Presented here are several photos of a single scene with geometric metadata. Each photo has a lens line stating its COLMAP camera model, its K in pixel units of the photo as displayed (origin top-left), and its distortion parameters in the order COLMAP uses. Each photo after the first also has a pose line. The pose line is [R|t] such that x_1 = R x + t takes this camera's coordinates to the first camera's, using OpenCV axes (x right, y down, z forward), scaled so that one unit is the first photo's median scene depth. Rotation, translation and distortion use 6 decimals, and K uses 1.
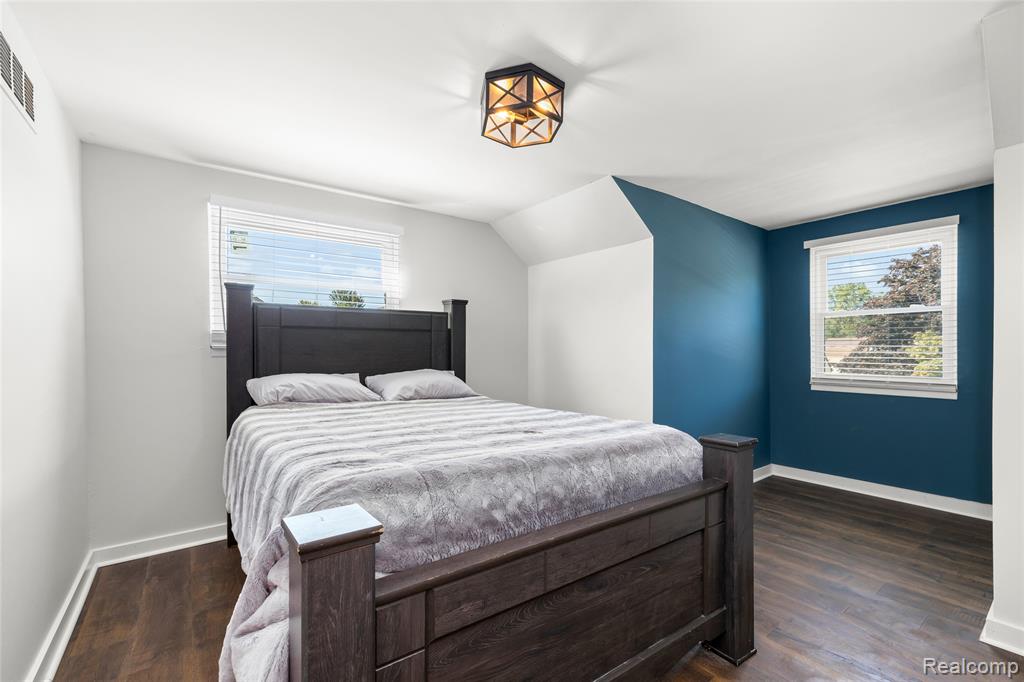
lens RADIAL K [[438.8, 0, 511.0], [0, 438.8, 346.4], [0, 0, 1]] dist [-0.000563, -0.000047]
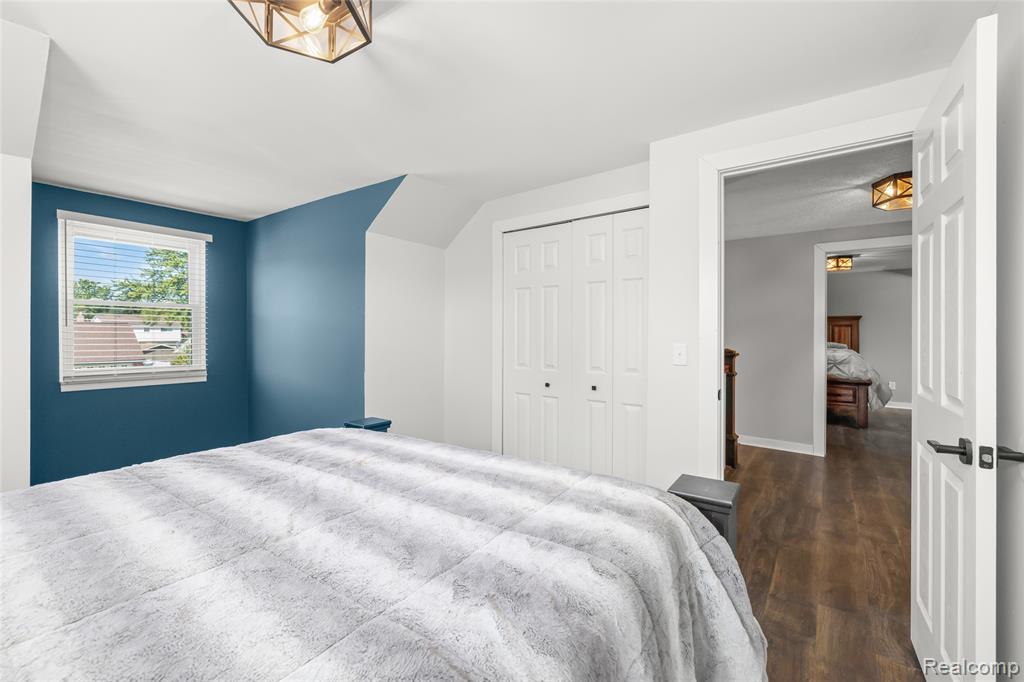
lens RADIAL K [[438.8, 0, 511.4], [0, 438.8, 339.7], [0, 0, 1]] dist [-0.000563, -0.000047]
pose [[-0.341487, -0.002207, 0.939884, -0.389401], [-0.004574, 0.999989, 0.000686, -0.002290], [-0.939875, -0.004064, -0.341493, 0.521858]]
